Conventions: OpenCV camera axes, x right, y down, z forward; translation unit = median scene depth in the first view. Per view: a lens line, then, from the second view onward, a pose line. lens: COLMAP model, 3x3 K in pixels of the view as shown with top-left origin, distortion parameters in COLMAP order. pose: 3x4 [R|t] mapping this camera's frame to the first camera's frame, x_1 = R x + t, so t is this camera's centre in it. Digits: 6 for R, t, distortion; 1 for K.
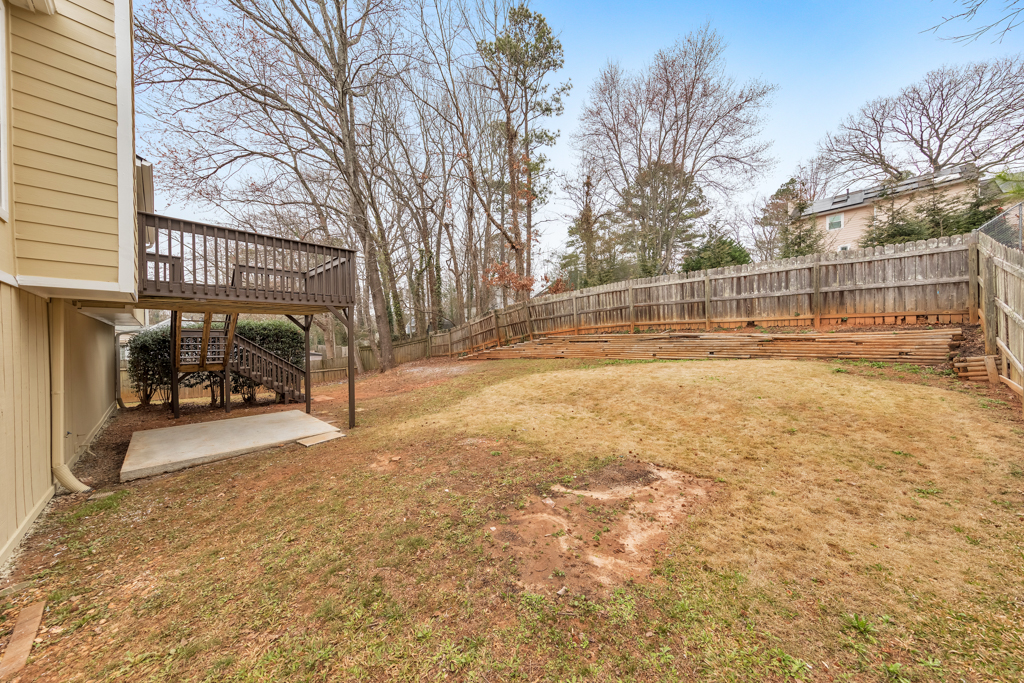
lens RADIAL K [[327.9, 0, 512.0], [0, 327.9, 341.5], [0, 0, 1]] dist [0.000121, -0.000026]
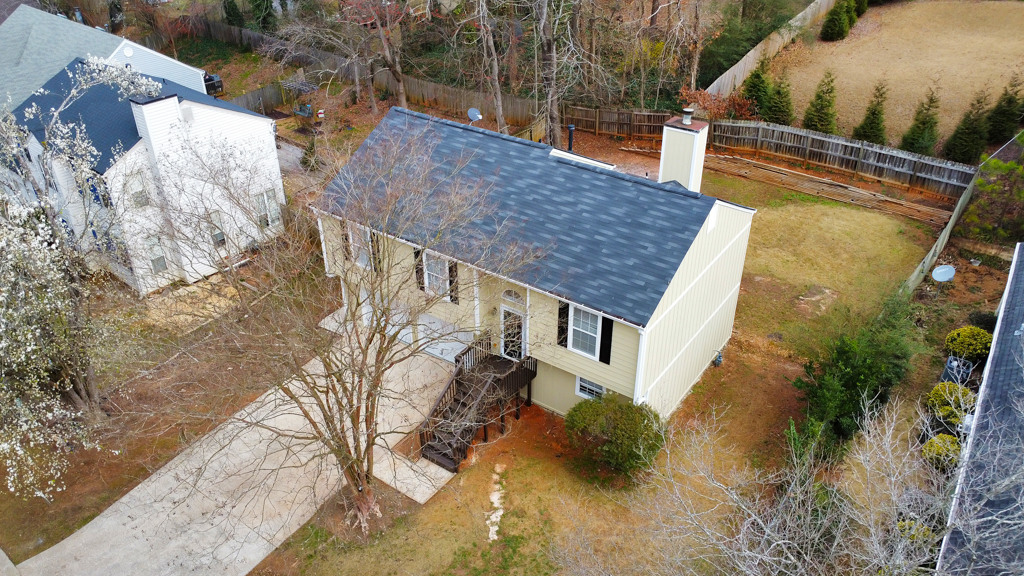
lens RADIAL K [[762.2, 0, 512.0], [0, 762.2, 288.0], [0, 0, 1]] dist [0.003866, 0.001445]
pose [[0.989638, -0.079041, 0.119869, -1.843242], [0.002815, 0.845360, 0.534190, -1.910700], [-0.143556, -0.528318, 0.836823, -2.564763]]
